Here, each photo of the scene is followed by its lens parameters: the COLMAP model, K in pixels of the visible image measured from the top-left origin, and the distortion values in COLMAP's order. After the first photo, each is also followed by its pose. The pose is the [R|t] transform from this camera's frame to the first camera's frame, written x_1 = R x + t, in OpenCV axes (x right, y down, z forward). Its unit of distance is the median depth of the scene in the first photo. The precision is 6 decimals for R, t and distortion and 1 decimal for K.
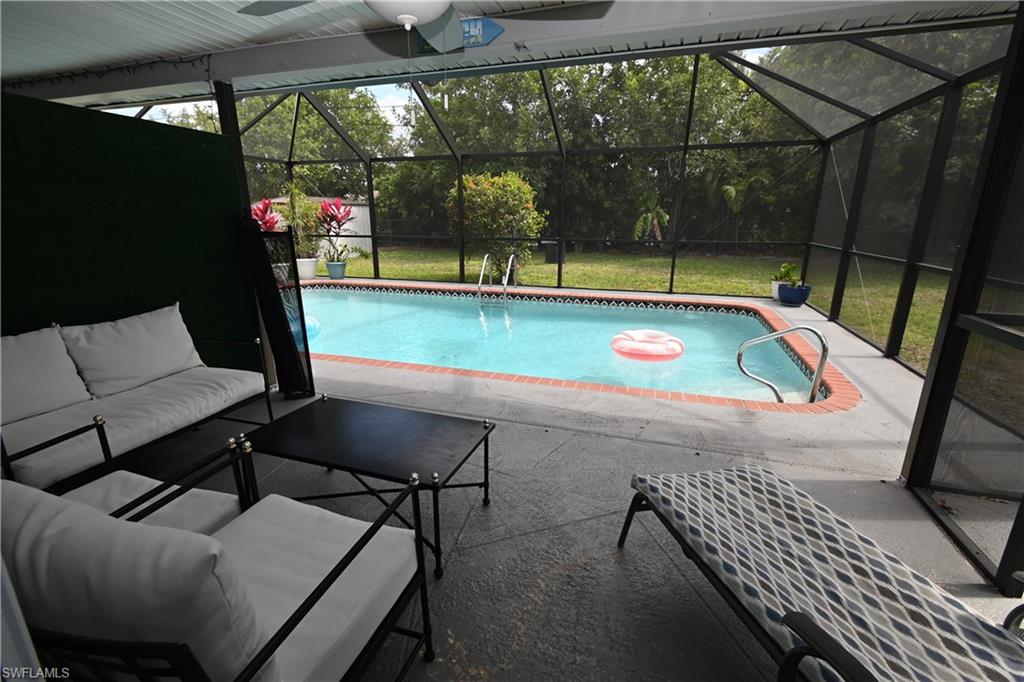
lens RADIAL K [[459.0, 0, 509.3], [0, 459.0, 341.1], [0, 0, 1]] dist [0.005101, -0.000957]
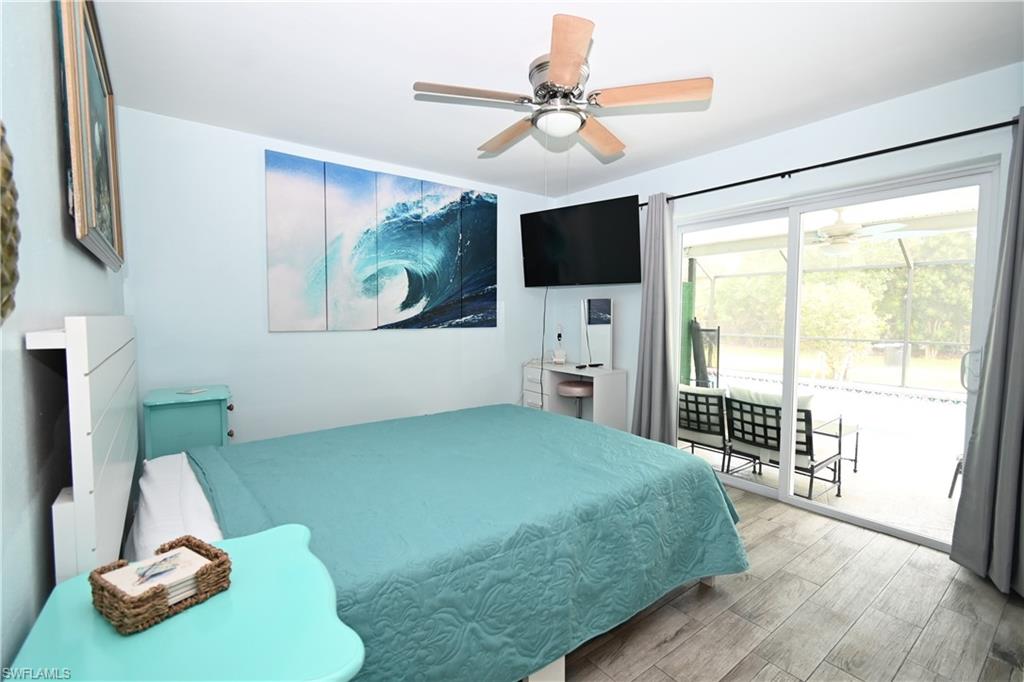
lens RADIAL K [[459.0, 0, 518.4], [0, 459.0, 341.3], [0, 0, 1]] dist [0.005101, -0.000957]
pose [[0.830348, 0.037504, -0.555982, -0.021005], [-0.152402, 0.974977, -0.161842, 0.046558], [0.536000, 0.219118, 0.815286, -0.187667]]
